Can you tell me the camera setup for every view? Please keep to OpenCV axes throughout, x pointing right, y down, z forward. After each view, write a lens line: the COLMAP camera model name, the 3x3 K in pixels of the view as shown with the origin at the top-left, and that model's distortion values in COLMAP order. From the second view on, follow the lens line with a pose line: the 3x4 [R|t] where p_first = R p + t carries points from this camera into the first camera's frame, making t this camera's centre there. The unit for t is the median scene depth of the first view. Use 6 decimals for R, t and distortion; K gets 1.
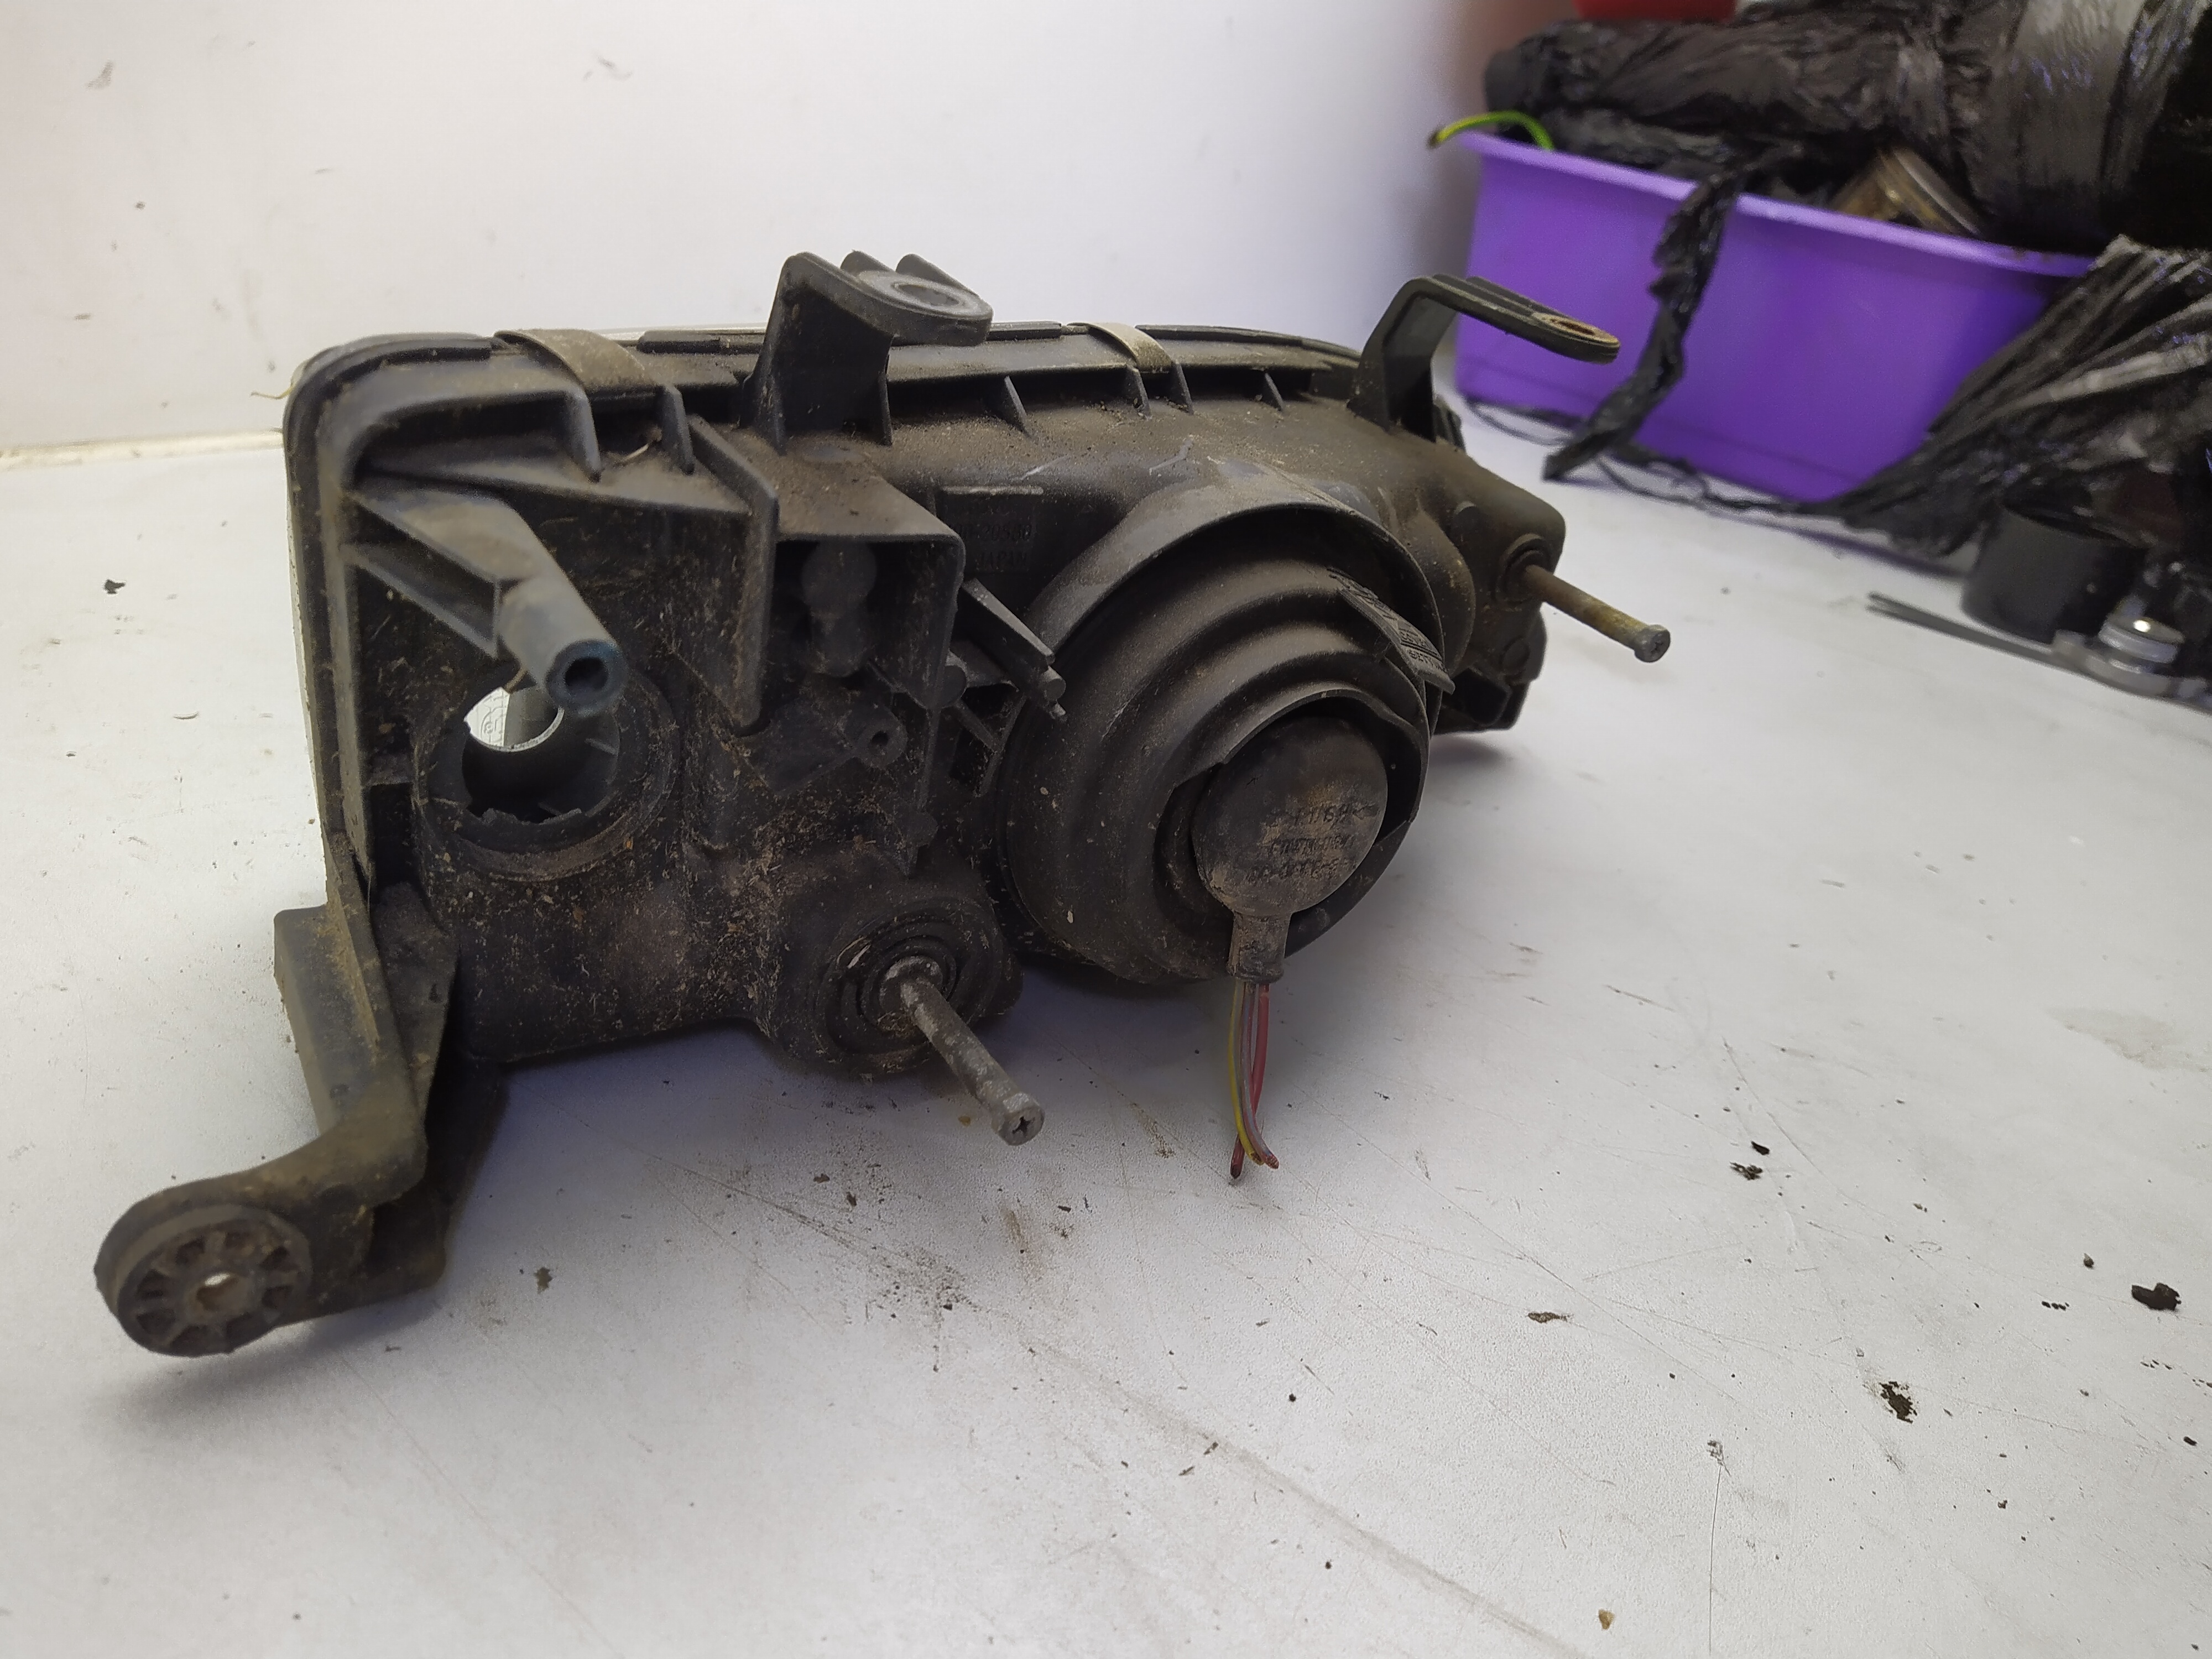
lens RADIAL K [[1730.3, 0, 1123.9], [0, 1730.3, 858.5], [0, 0, 1]] dist [0.052068, -0.077024]
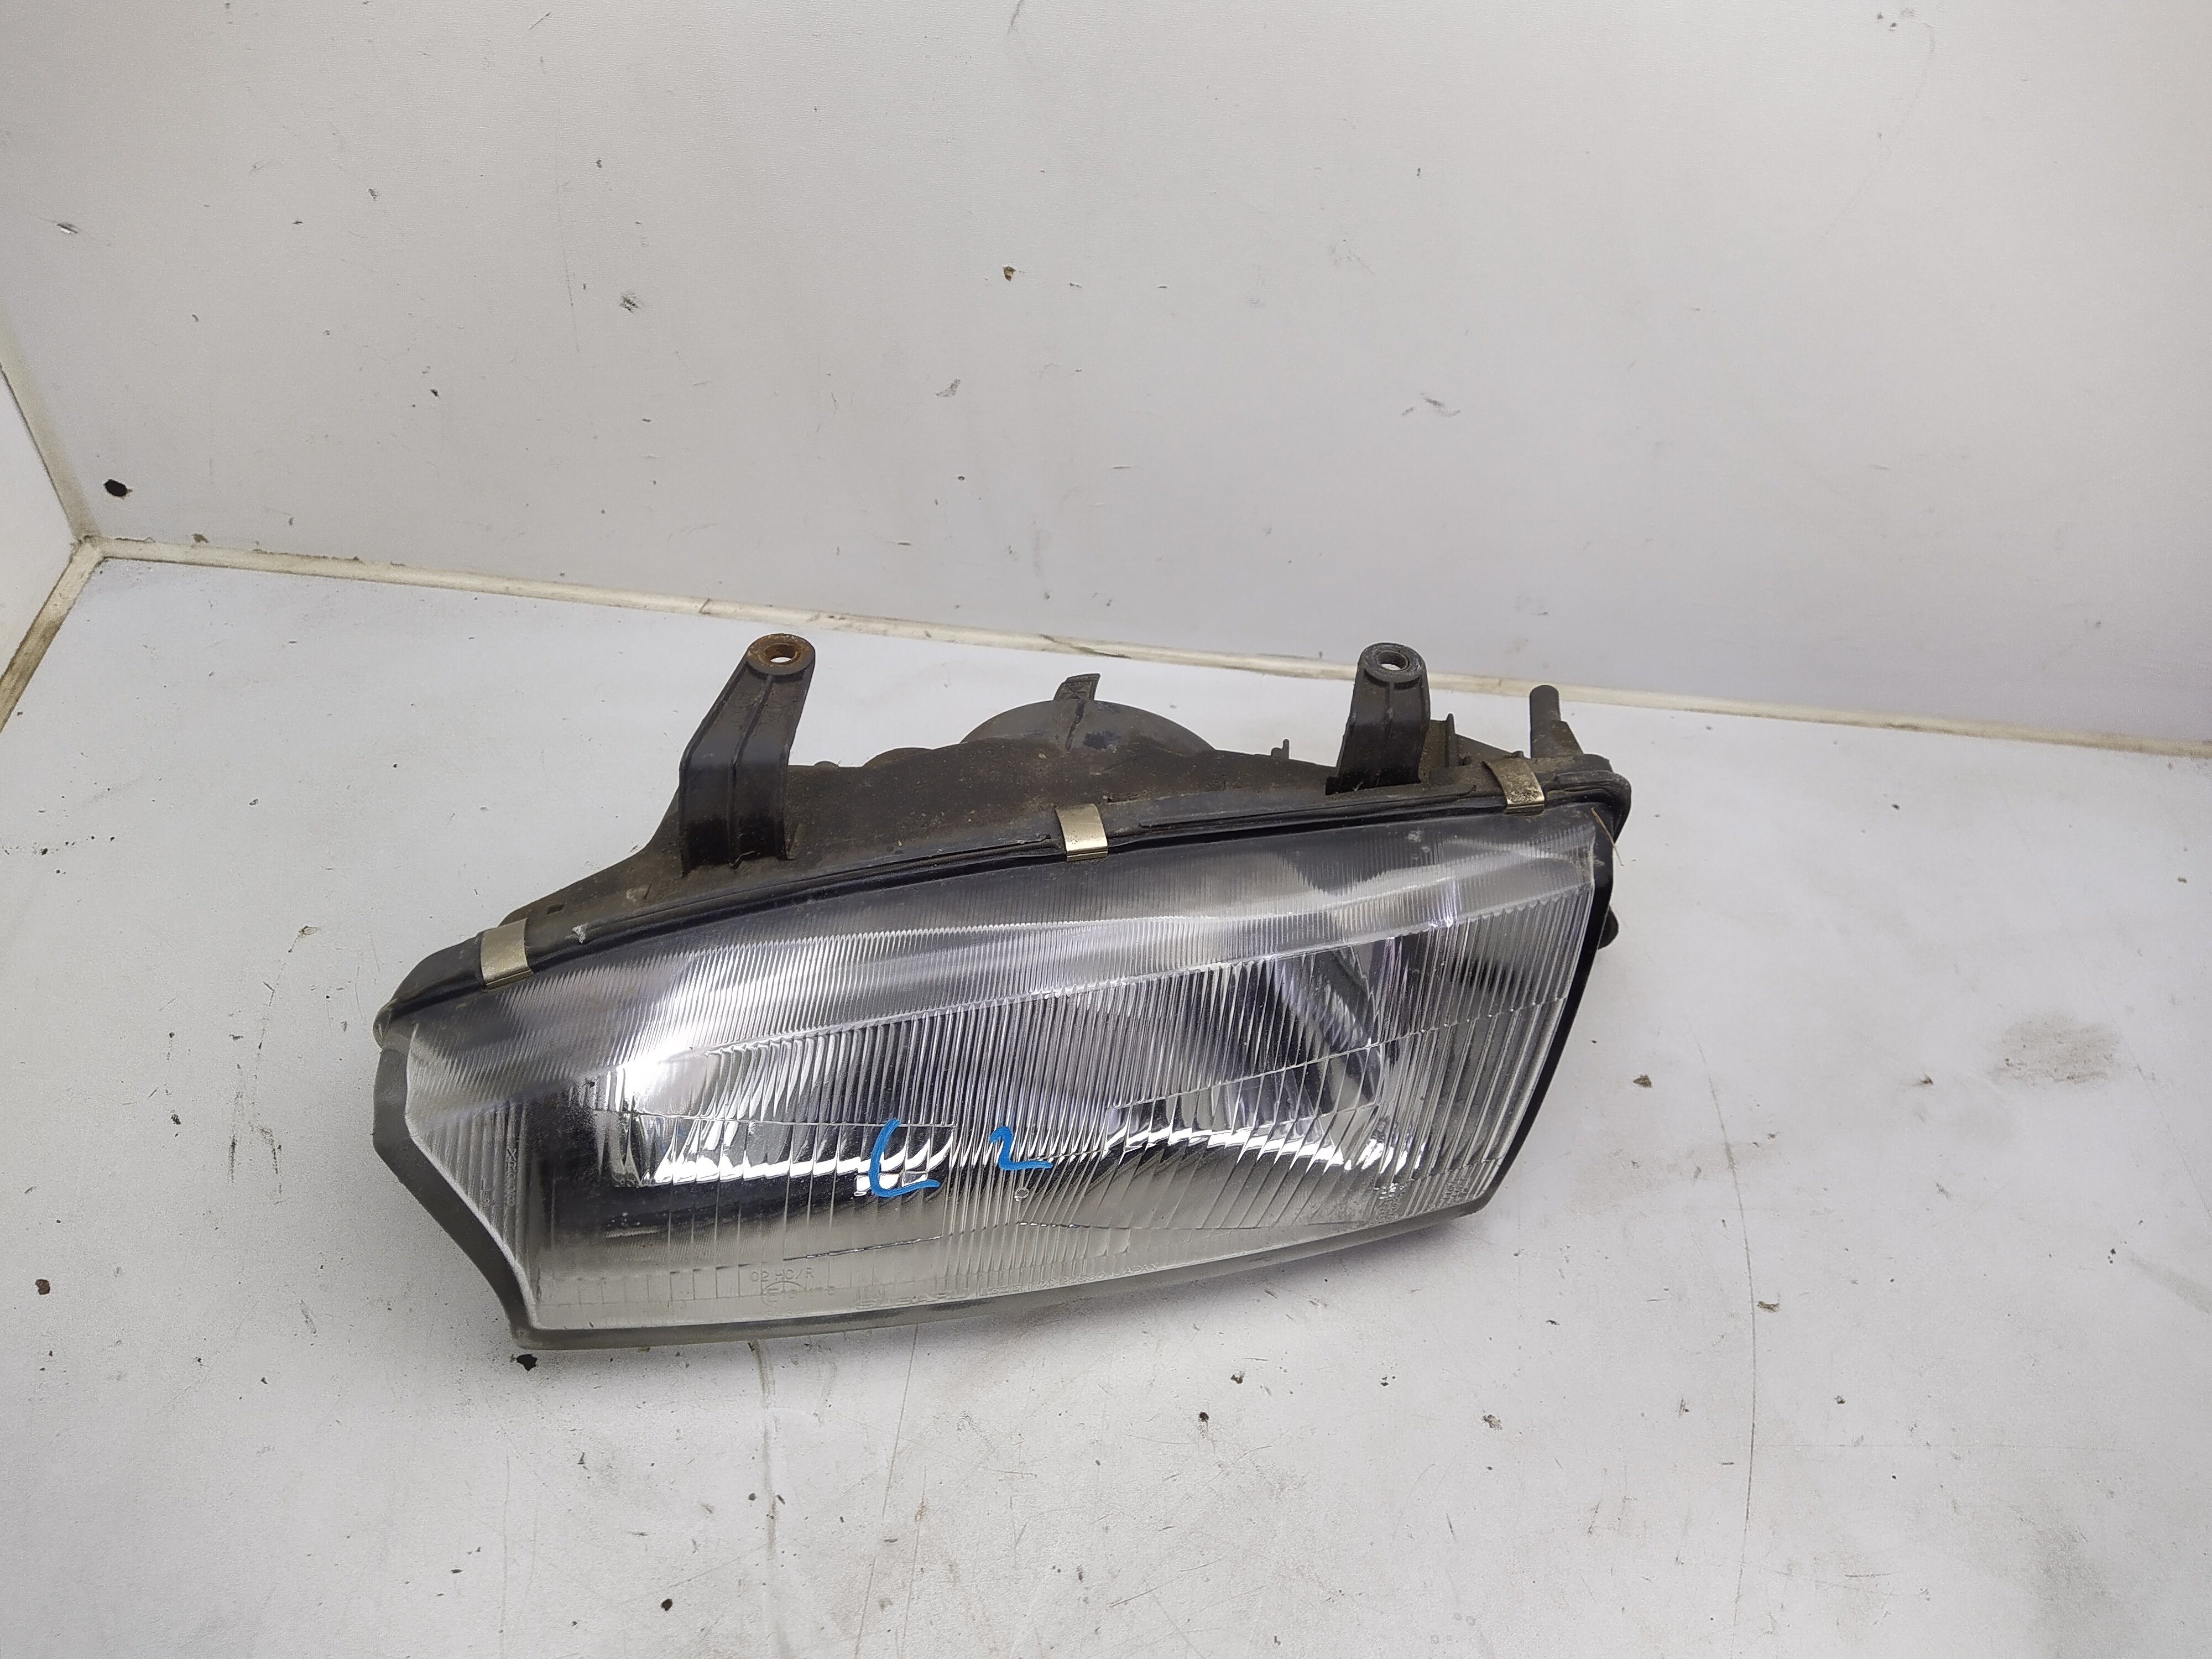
lens RADIAL K [[1730.3, 0, 1116.9], [0, 1730.3, 840.7], [0, 0, 1]] dist [0.052068, -0.077024]
pose [[0.661582, 0.513496, -0.546472, 0.500252], [-0.353490, 0.856263, 0.376642, -1.087421], [0.661328, -0.056007, 0.748003, 0.248791]]
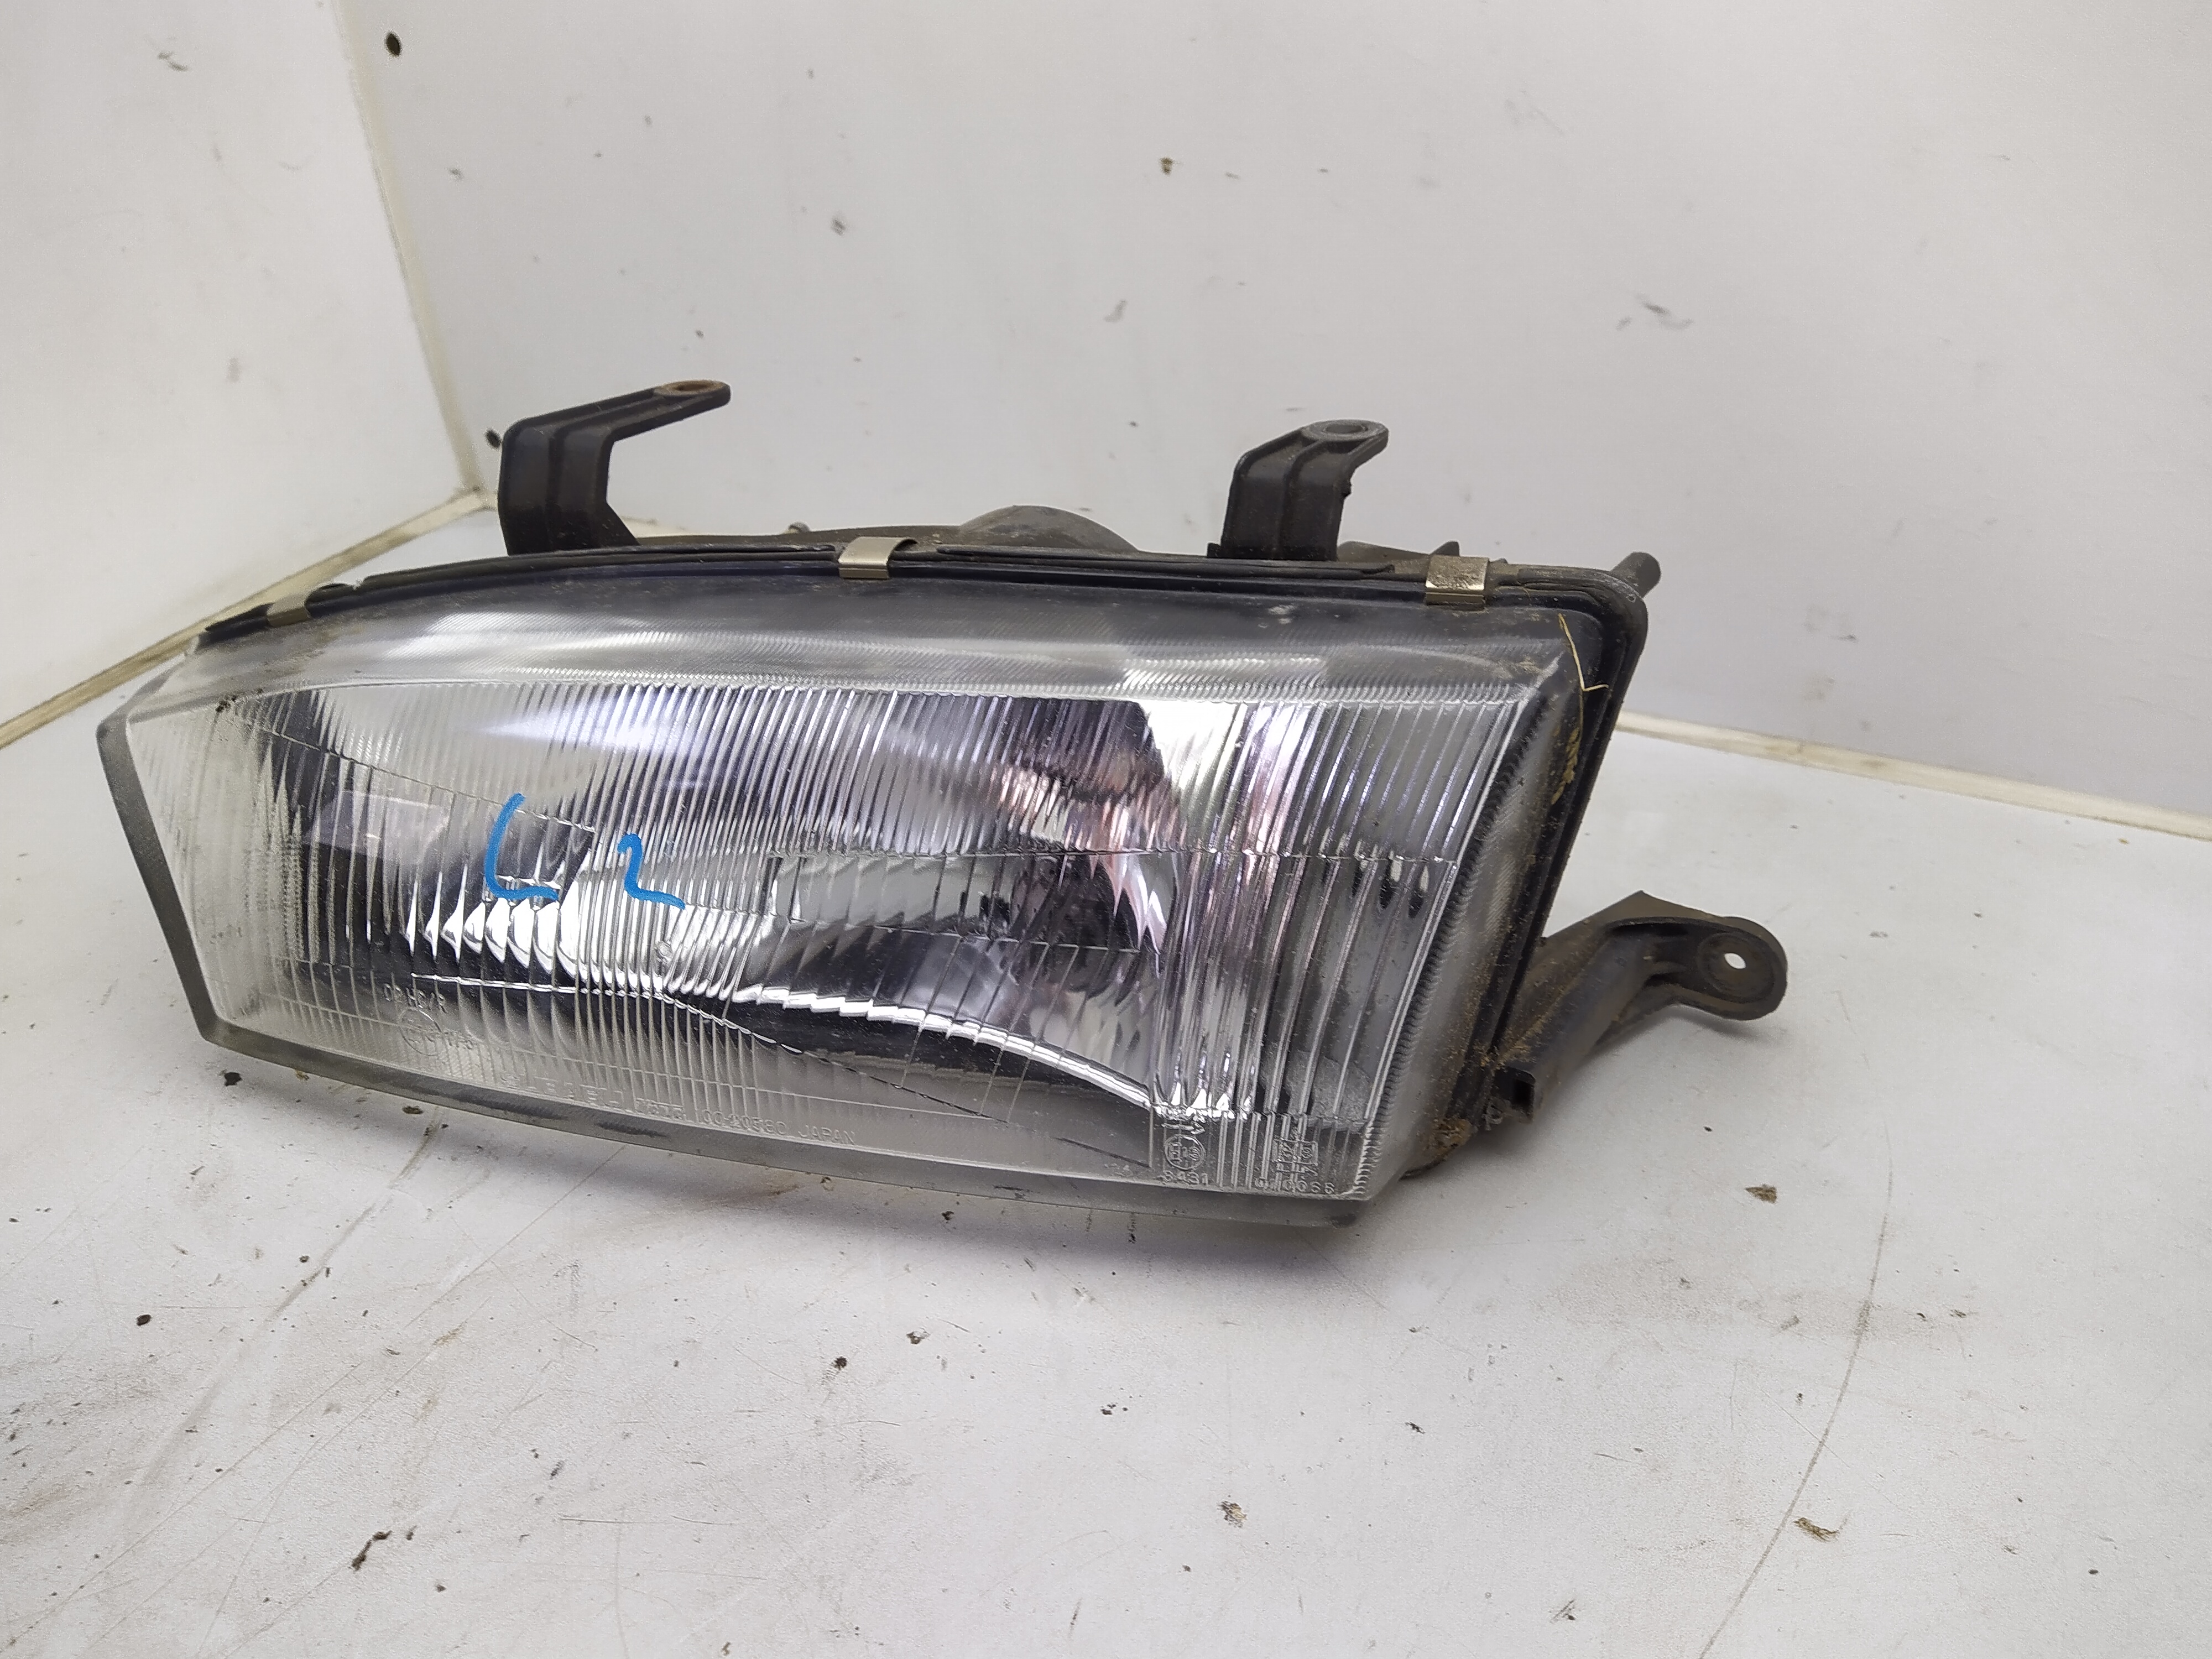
lens RADIAL K [[1730.3, 0, 1102.3], [0, 1730.3, 838.4], [0, 0, 1]] dist [0.052068, -0.077024]
pose [[0.208516, 0.376387, -0.902693, 0.875673], [-0.363385, 0.886722, 0.285788, -0.747425], [0.908005, 0.268434, 0.321669, 1.162318]]
